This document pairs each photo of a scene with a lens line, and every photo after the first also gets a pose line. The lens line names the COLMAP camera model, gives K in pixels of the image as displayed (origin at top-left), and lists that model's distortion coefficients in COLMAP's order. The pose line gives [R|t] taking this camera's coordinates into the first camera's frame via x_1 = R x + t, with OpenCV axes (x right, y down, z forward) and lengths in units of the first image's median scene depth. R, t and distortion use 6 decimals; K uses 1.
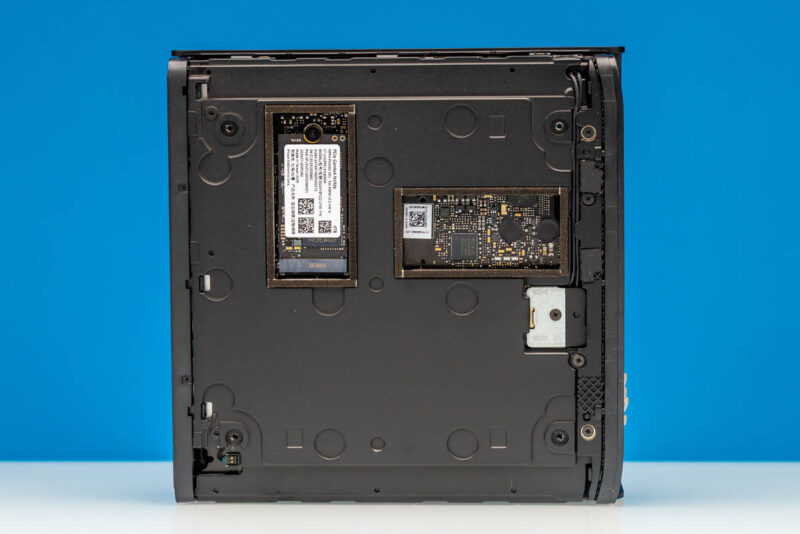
lens RADIAL K [[1908.0, 0, 401.8], [0, 1908.0, 264.4], [0, 0, 1]] dist [-0.096722, 0.000000]
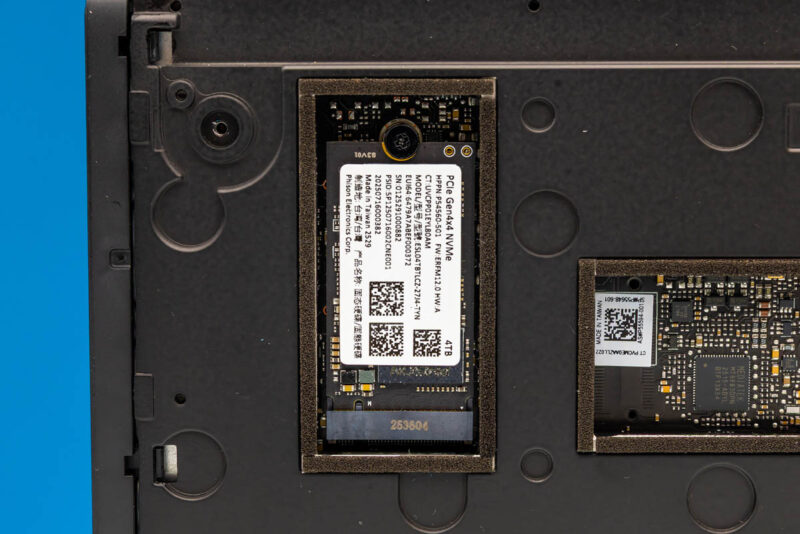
lens RADIAL K [[1908.0, 0, 397.4], [0, 1908.0, 270.1], [0, 0, 1]] dist [-0.096722, 0.000000]
pose [[0.999836, 0.003208, 0.017830, -0.055705], [-0.003188, 0.999994, -0.001140, -0.036698], [-0.017834, 0.001083, 0.999840, 0.538226]]
